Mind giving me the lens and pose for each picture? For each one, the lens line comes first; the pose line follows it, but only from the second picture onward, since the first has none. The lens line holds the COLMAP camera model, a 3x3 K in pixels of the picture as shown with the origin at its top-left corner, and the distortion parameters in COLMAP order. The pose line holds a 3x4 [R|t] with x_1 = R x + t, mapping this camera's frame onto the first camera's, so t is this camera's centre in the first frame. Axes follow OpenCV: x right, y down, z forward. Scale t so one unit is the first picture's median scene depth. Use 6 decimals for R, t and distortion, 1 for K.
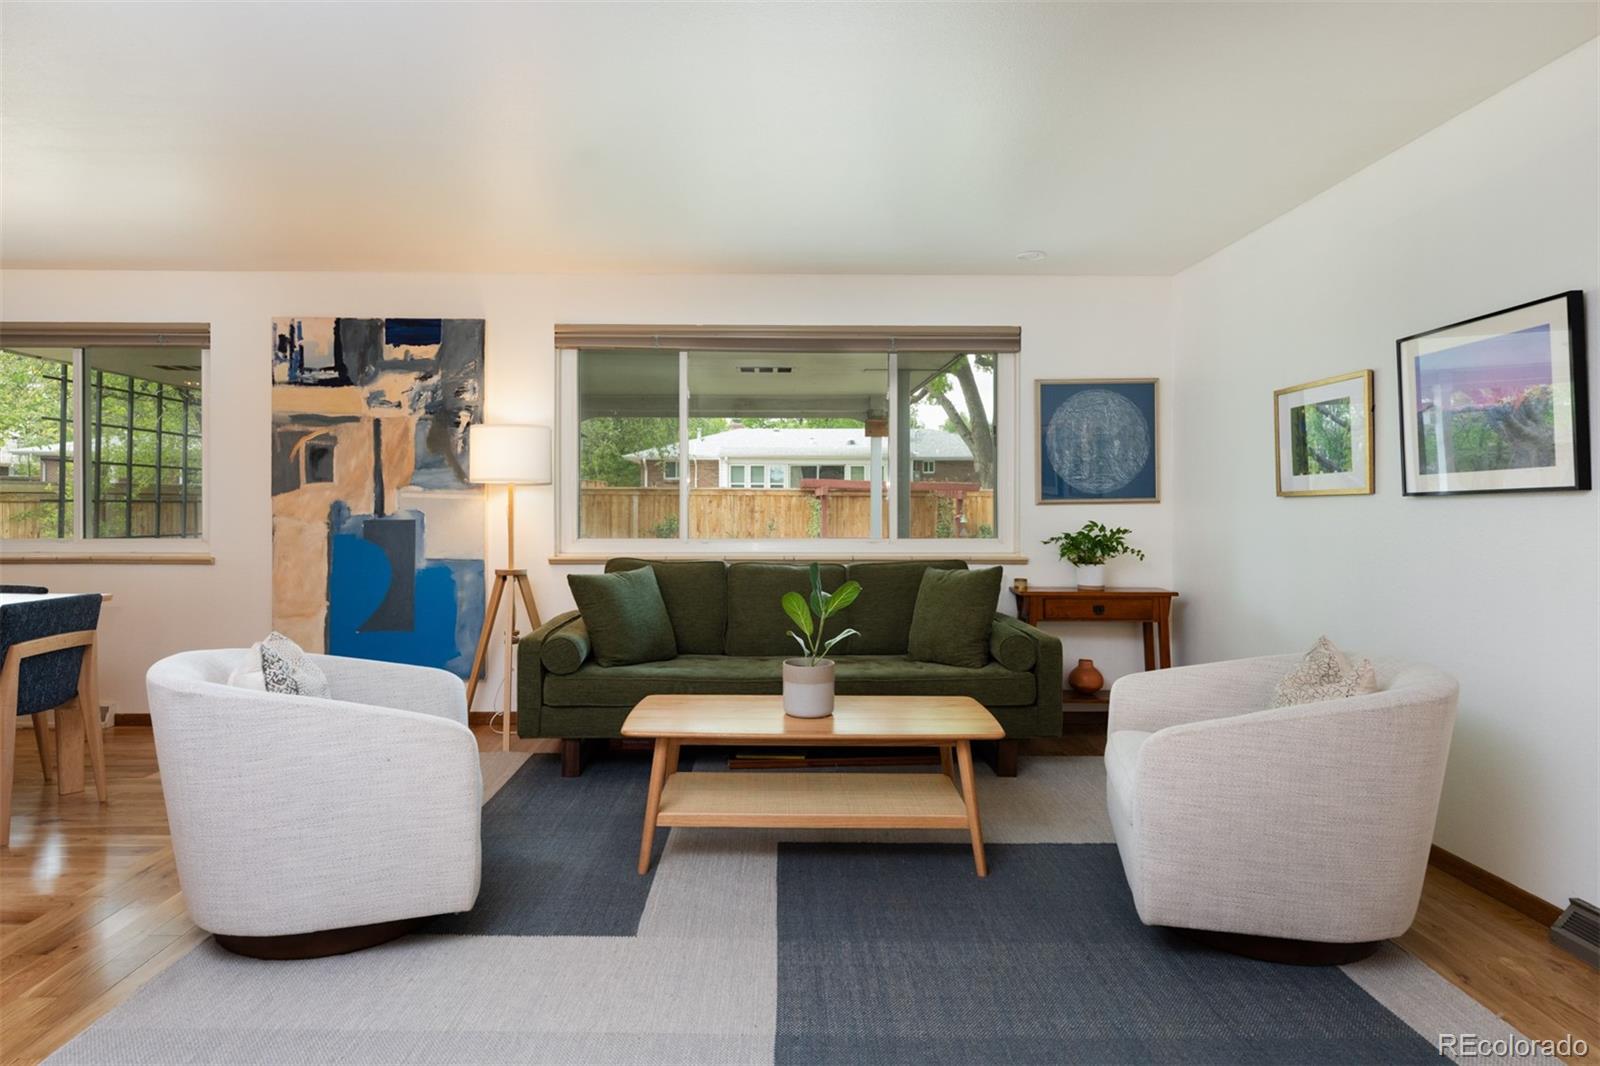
lens RADIAL K [[860.3, 0, 780.1], [0, 860.3, 505.9], [0, 0, 1]] dist [0.001092, 0.000063]
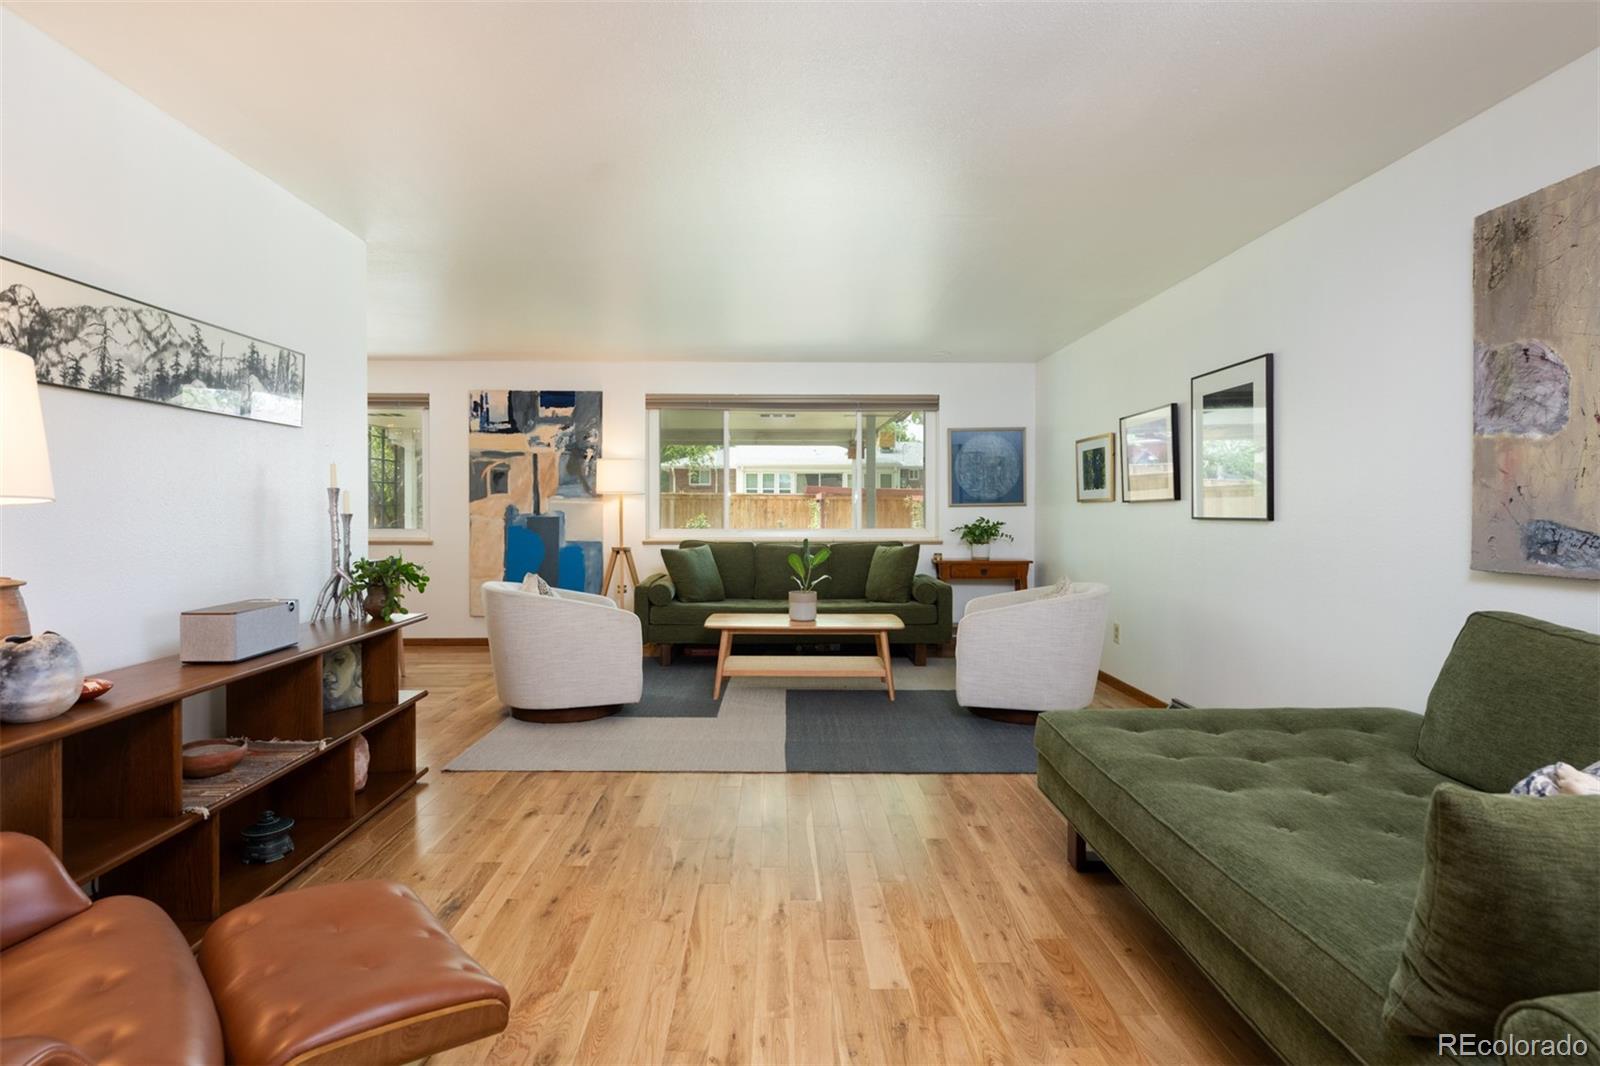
lens RADIAL K [[755.2, 0, 789.0], [0, 755.2, 508.6], [0, 0, 1]] dist [0.028257, 0.000024]
pose [[0.999998, -0.001100, 0.001584, 0.000792], [0.001098, 0.999999, 0.001149, -0.000350], [-0.001585, -0.001147, 0.999998, -0.409813]]
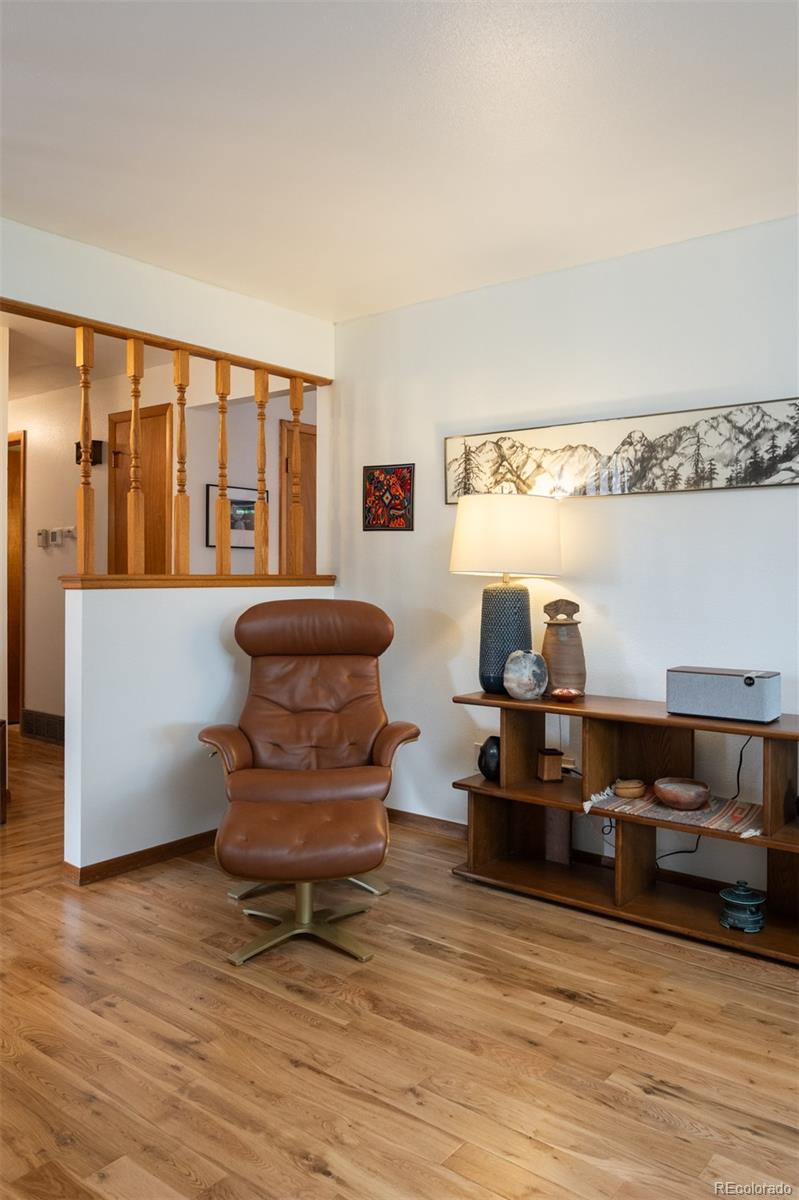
lens RADIAL K [[877.1, 0, 400.6], [0, 877.1, 583.4], [0, 0, 1]] dist [-0.003334, -0.002562]
pose [[-0.633172, -0.002756, -0.774006, 0.265016], [-0.009447, 0.999947, 0.004168, 0.002196], [0.773954, 0.009951, -0.633164, 0.327927]]
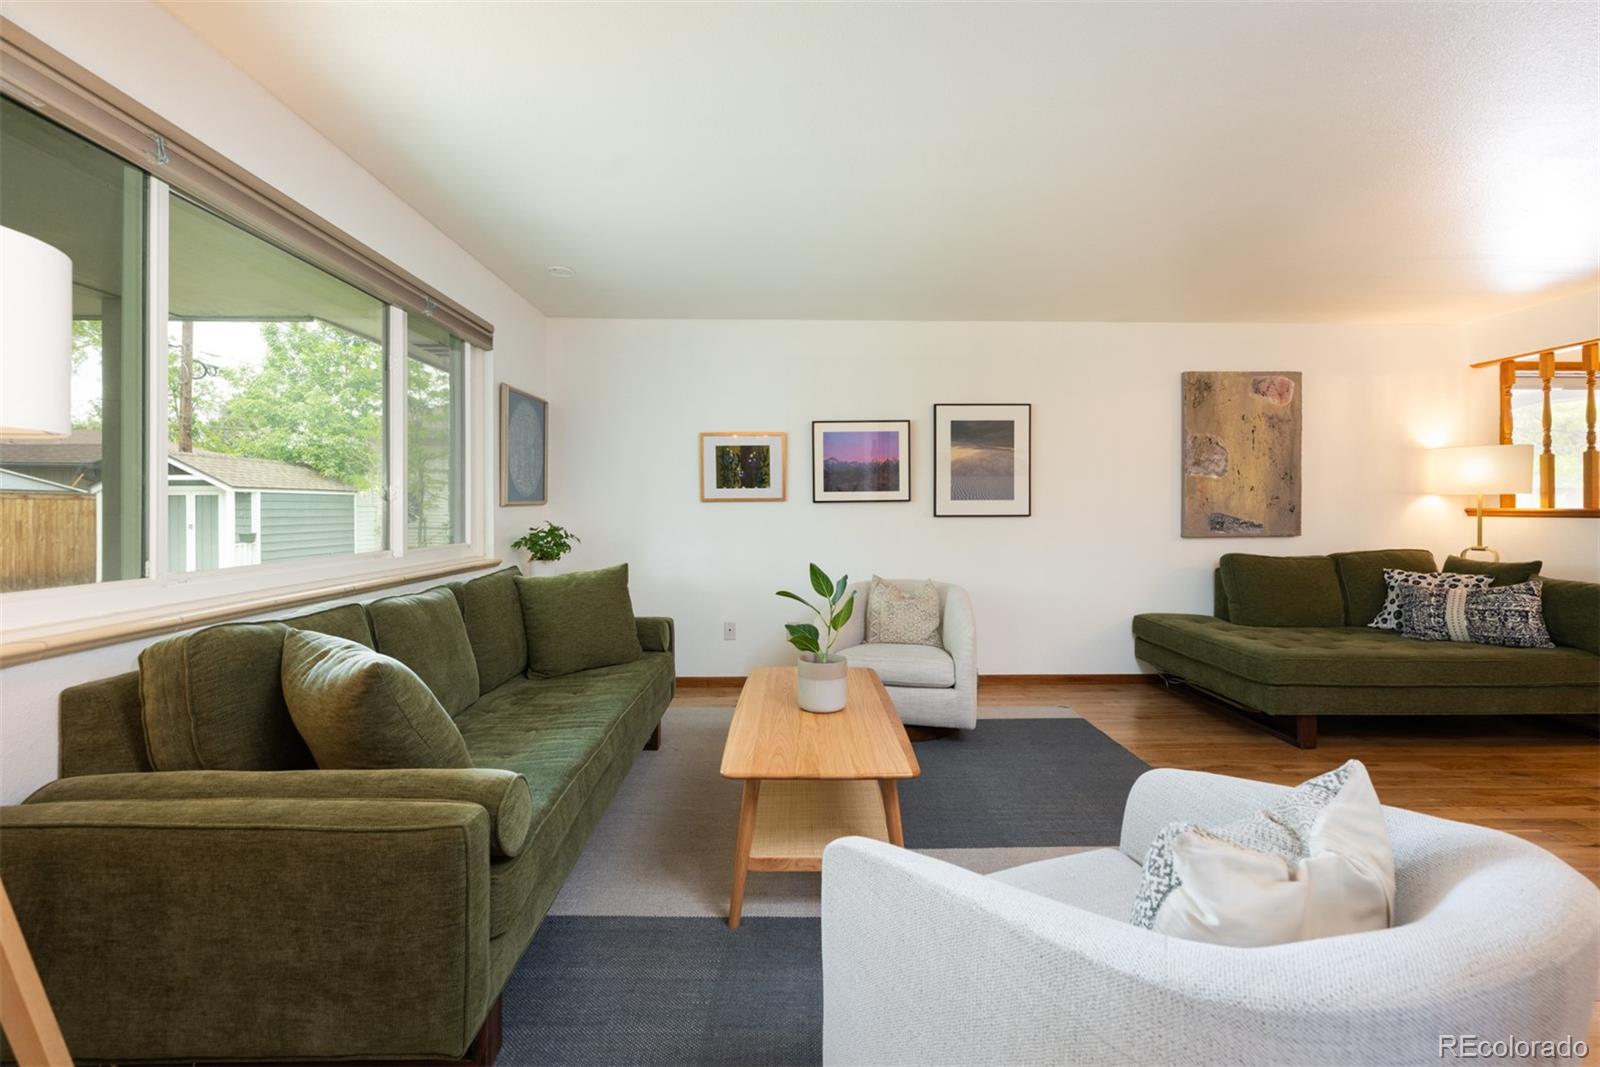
lens RADIAL K [[683.7, 0, 797.8], [0, 683.7, 508.7], [0, 0, 1]] dist [0.000268, -0.000107]
pose [[-0.000640, -0.002080, 0.999998, -0.518426], [0.000086, 0.999998, 0.002080, -0.000593], [-1.000000, 0.000087, -0.000639, 0.670197]]
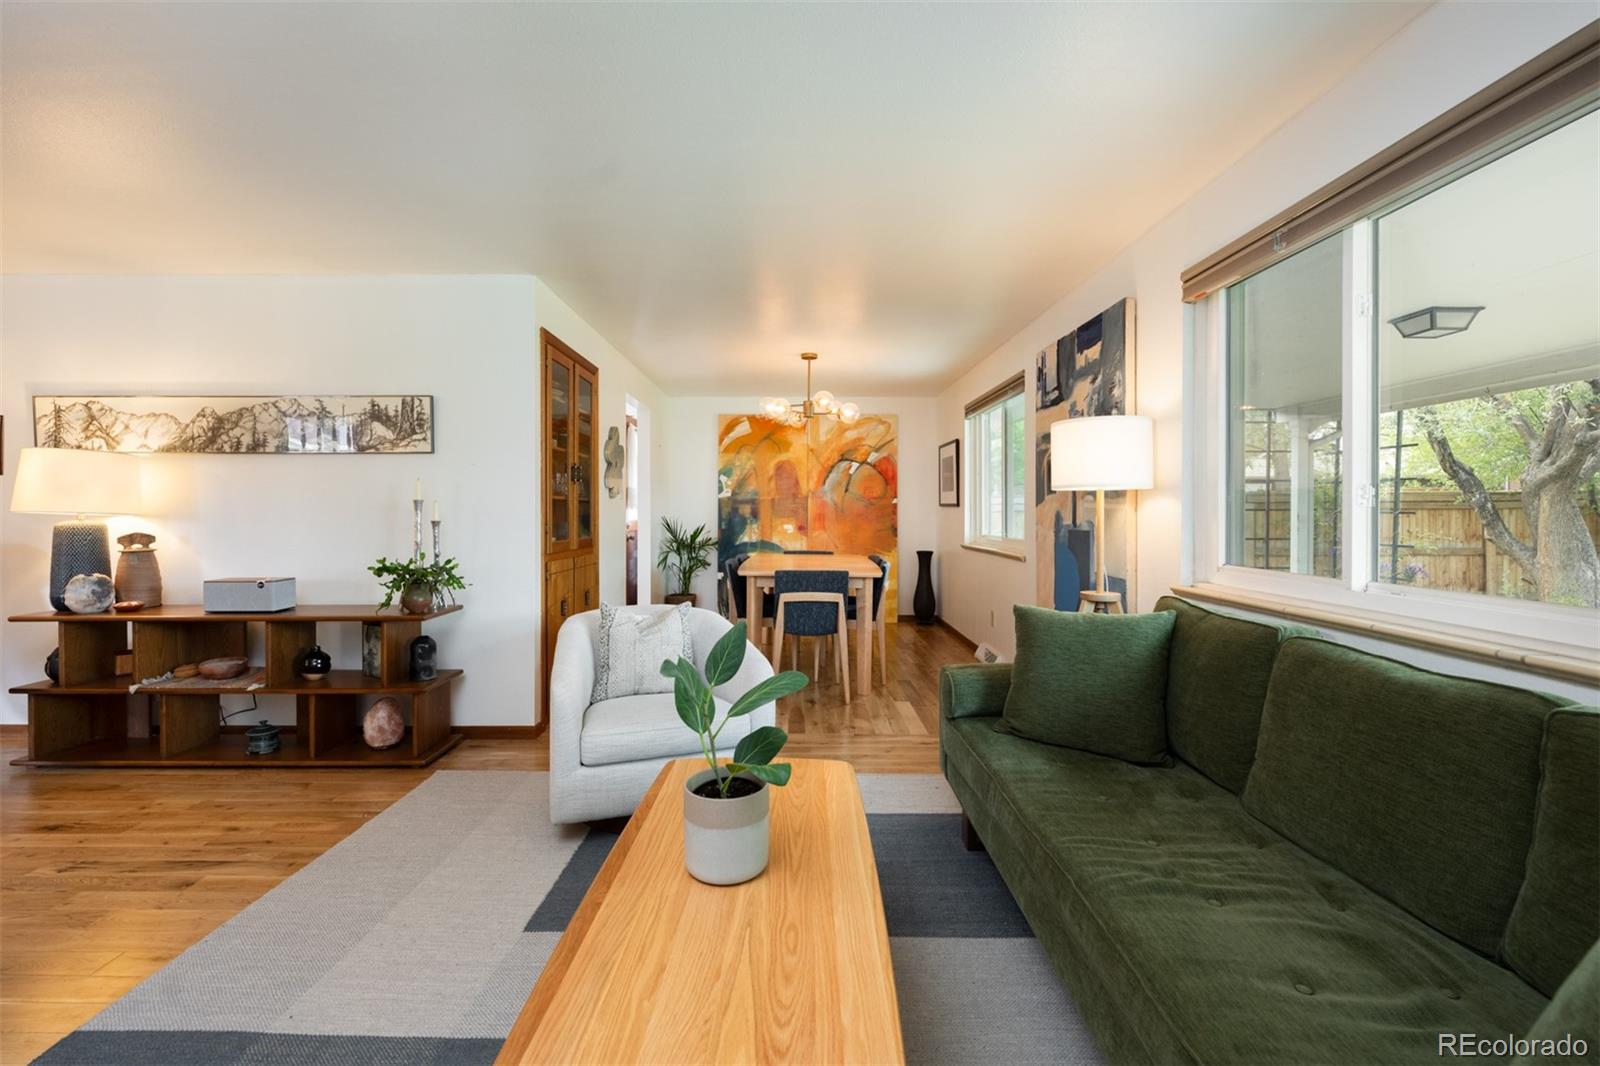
lens RADIAL K [[683.7, 0, 797.8], [0, 683.7, 508.2], [0, 0, 1]] dist [0.000268, -0.000107]
pose [[-0.012743, -0.001803, -0.999917, 0.340504], [0.000086, 0.999998, -0.001804, -0.007613], [0.999919, -0.000109, -0.012743, 0.690870]]
